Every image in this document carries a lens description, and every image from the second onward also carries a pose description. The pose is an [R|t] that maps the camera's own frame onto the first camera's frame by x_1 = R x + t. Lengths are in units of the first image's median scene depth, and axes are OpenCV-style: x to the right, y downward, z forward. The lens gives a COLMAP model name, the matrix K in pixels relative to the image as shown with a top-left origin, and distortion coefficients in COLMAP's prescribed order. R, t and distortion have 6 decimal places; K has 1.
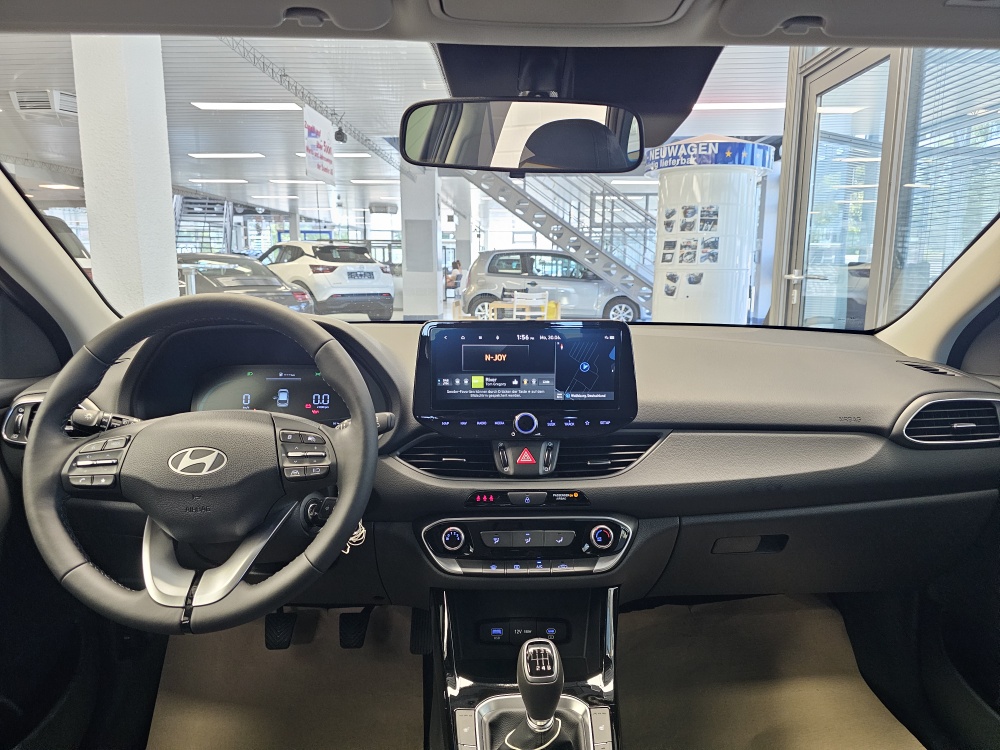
lens RADIAL K [[673.3, 0, 505.1], [0, 673.3, 372.1], [0, 0, 1]] dist [0.080581, -0.093193]
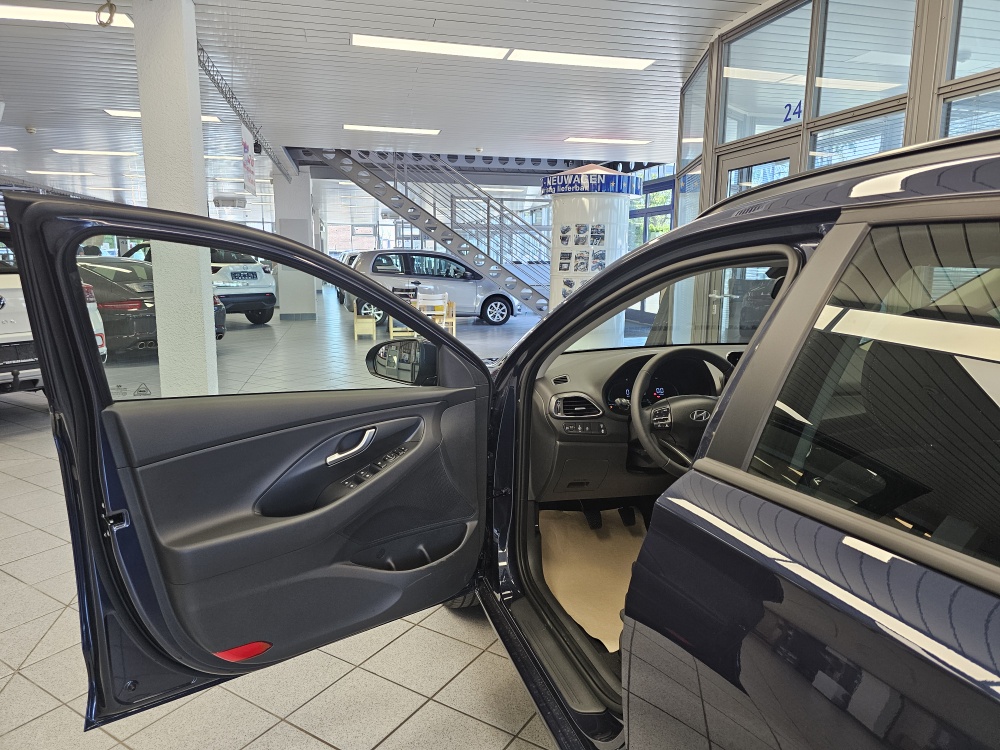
lens RADIAL K [[673.3, 0, 505.1], [0, 673.3, 372.1], [0, 0, 1]] dist [0.080581, -0.093193]
pose [[0.961658, -0.042956, 0.270865, -1.382744], [0.038491, 0.999022, 0.021776, -0.083197], [-0.271536, -0.010515, 0.962371, -0.907697]]
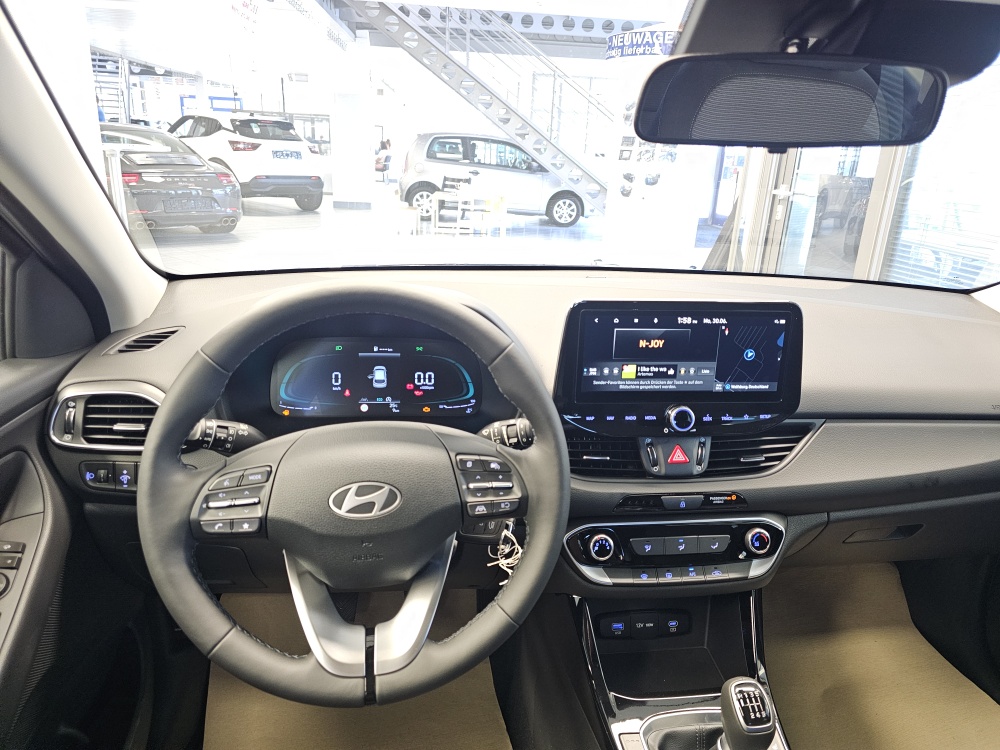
lens RADIAL K [[670.2, 0, 508.6], [0, 670.2, 372.1], [0, 0, 1]] dist [0.074766, -0.081335]
pose [[0.992538, 0.005295, 0.121817, -0.293214], [-0.025260, 0.986313, 0.162937, -0.118353], [-0.119287, -0.164798, 0.979087, 0.170457]]
